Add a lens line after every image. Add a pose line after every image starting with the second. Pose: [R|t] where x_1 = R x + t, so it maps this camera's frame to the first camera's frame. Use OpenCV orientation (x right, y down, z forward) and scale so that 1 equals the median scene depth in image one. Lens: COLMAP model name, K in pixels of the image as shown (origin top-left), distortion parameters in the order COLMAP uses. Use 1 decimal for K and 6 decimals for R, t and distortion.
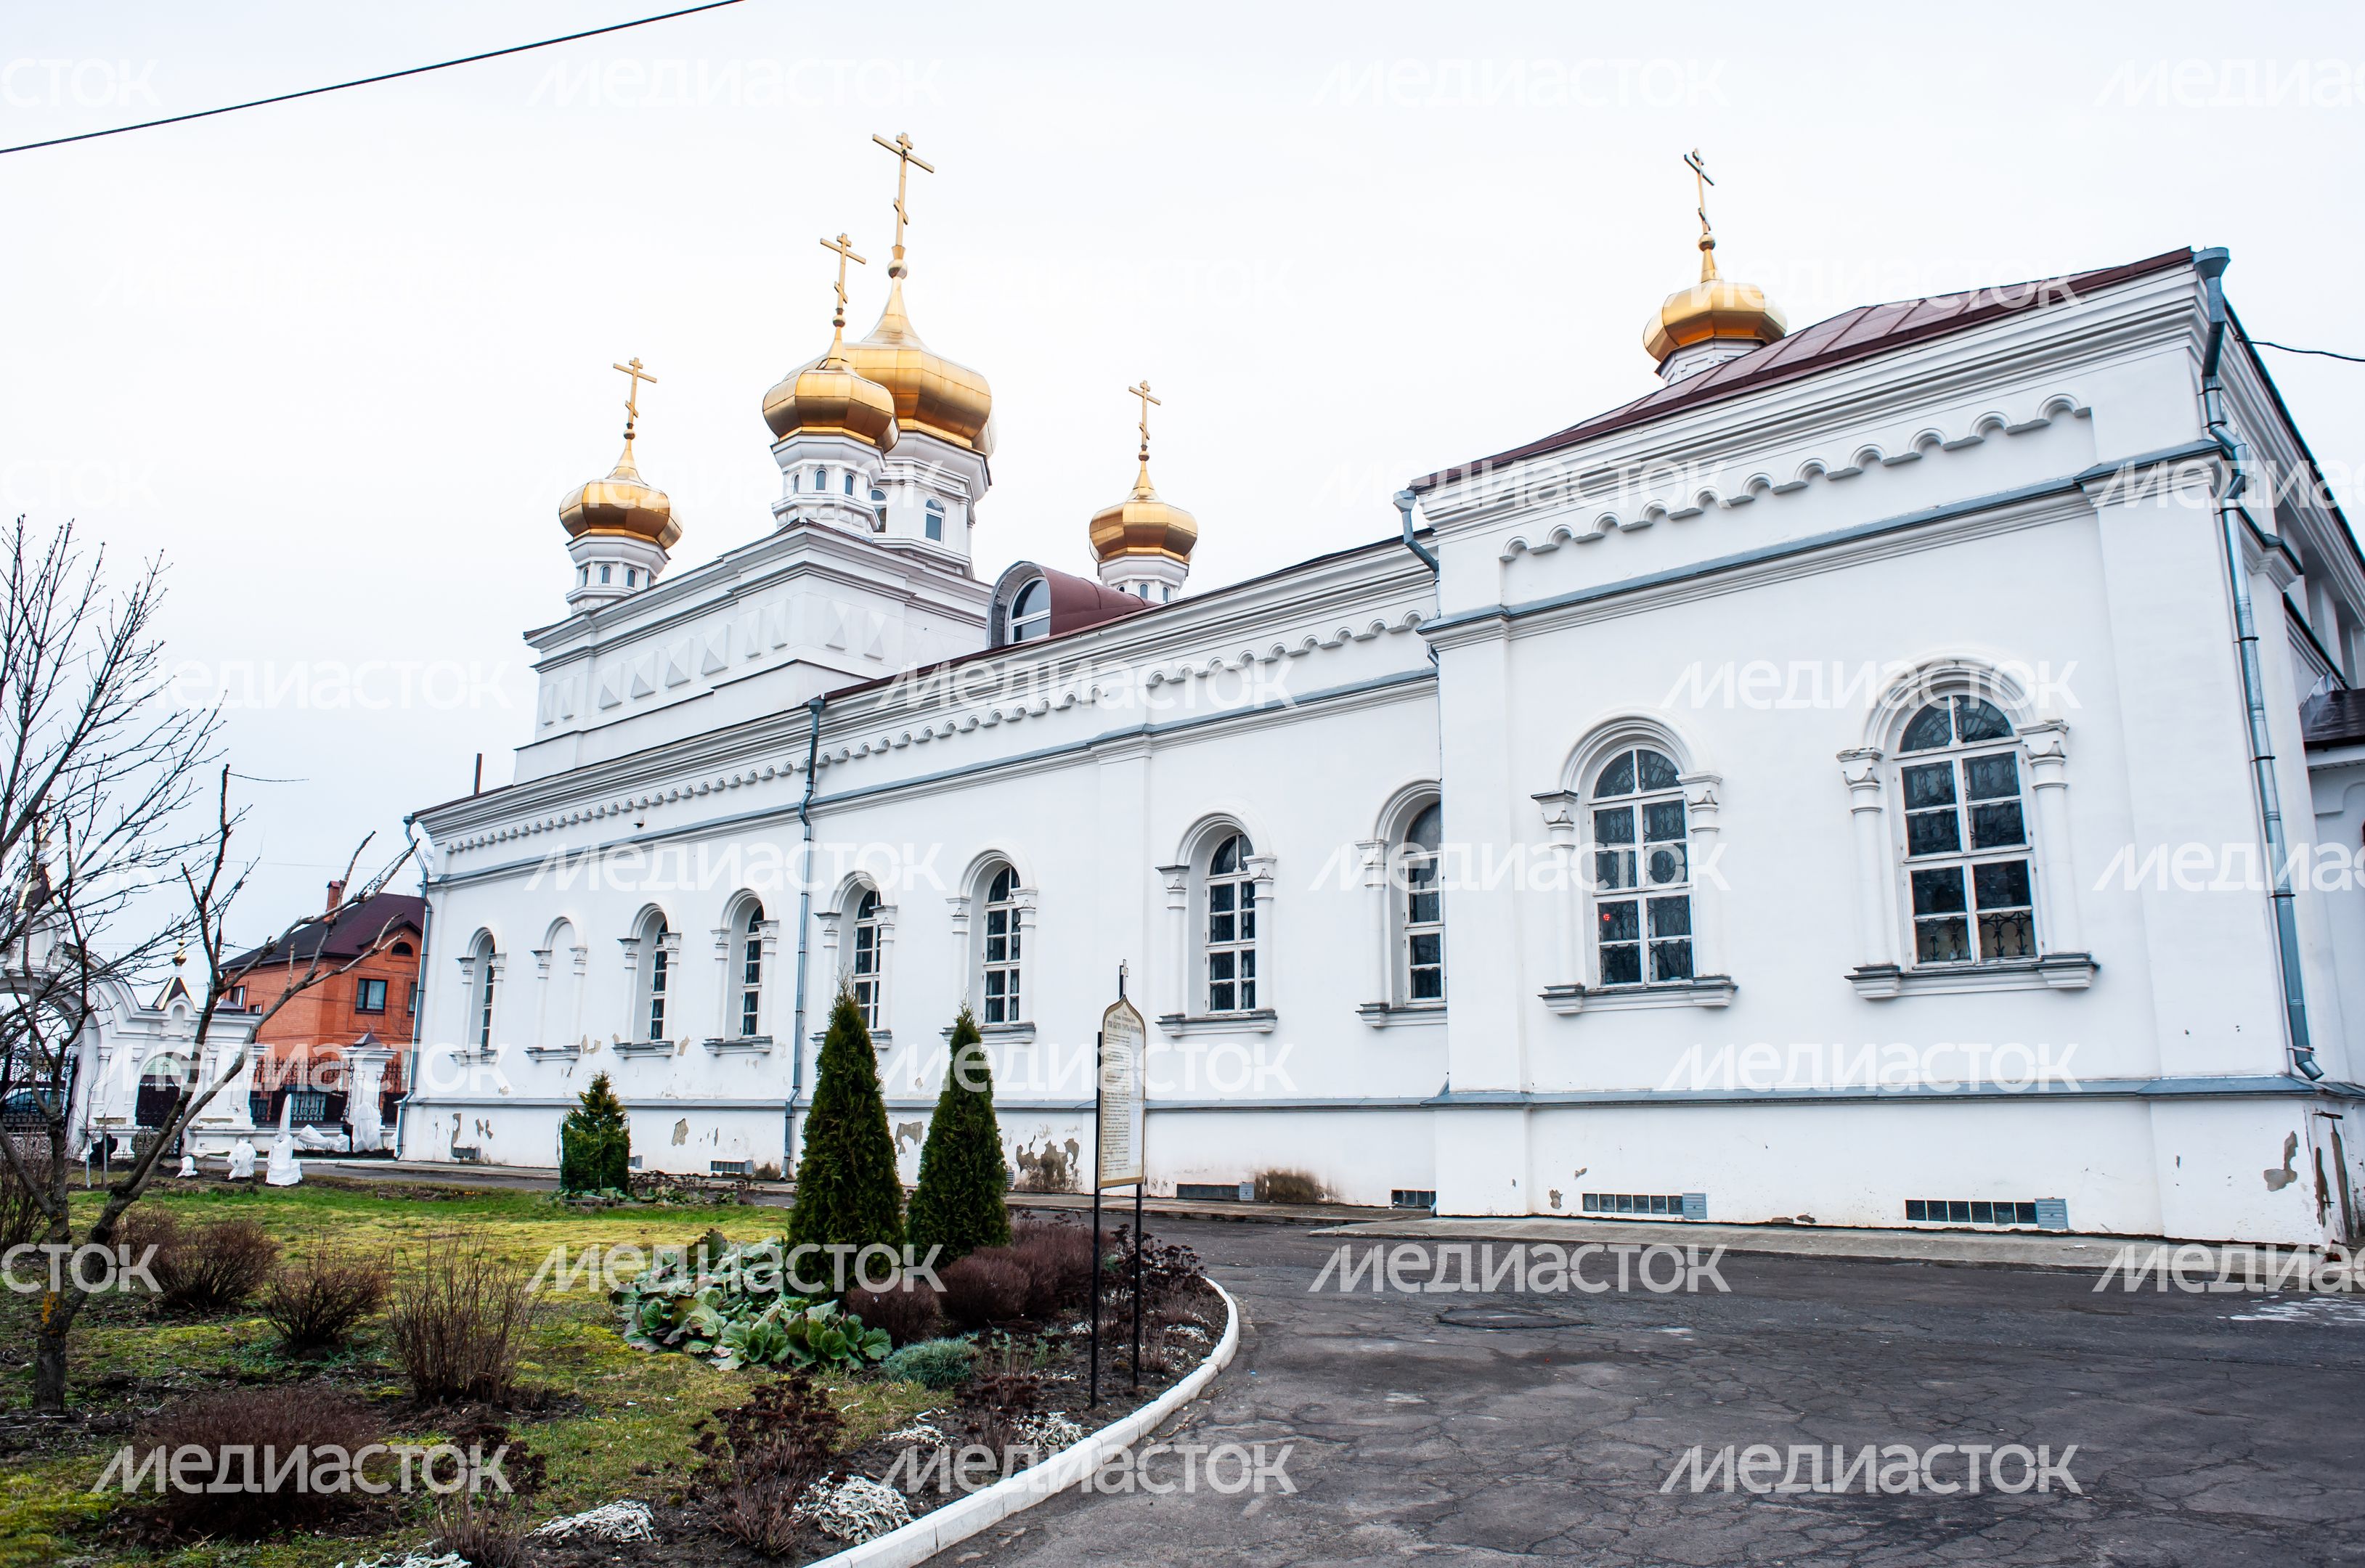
lens RADIAL K [[1656.0, 0, 1183.7], [0, 1656.0, 758.8], [0, 0, 1]] dist [-0.058873, 0.037824]
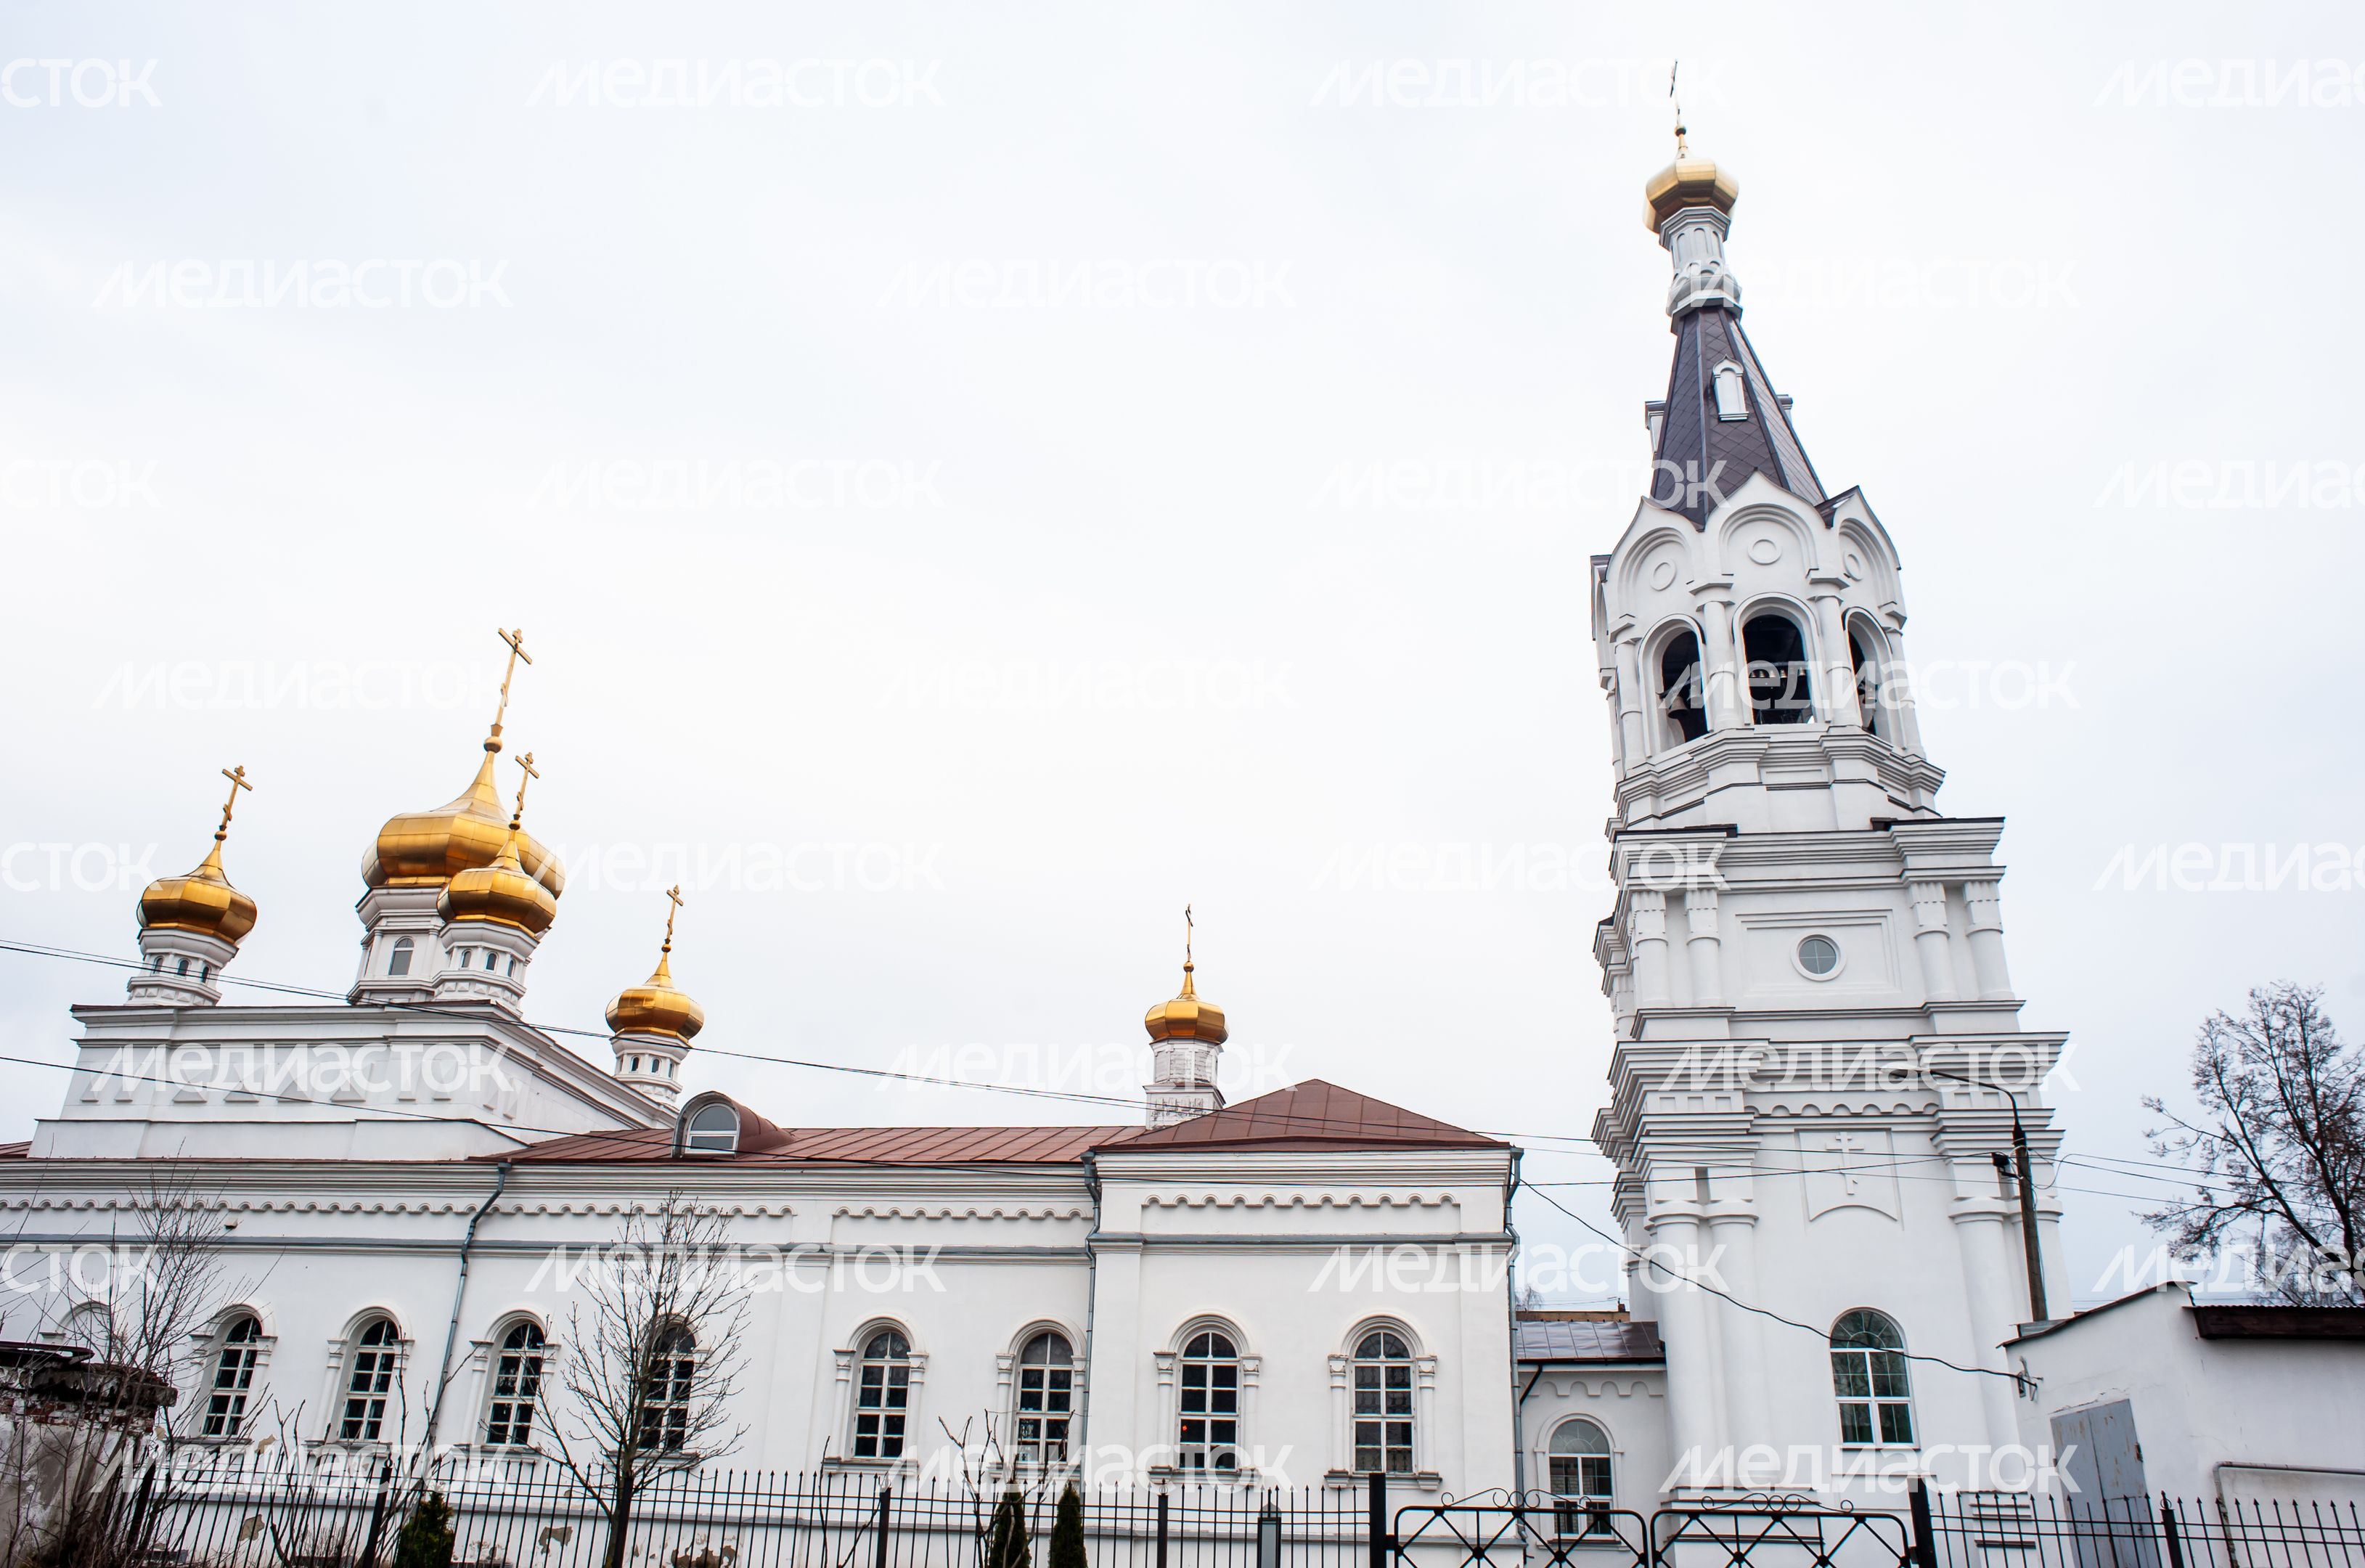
lens RADIAL K [[1656.2, 0, 1203.1], [0, 1656.2, 795.3], [0, 0, 1]] dist [-0.058873, 0.037824]
pose [[0.843179, 0.247817, 0.477113, -0.525987], [-0.143205, 0.958894, -0.244979, -0.089706], [-0.518210, 0.138236, 0.844008, -0.426573]]
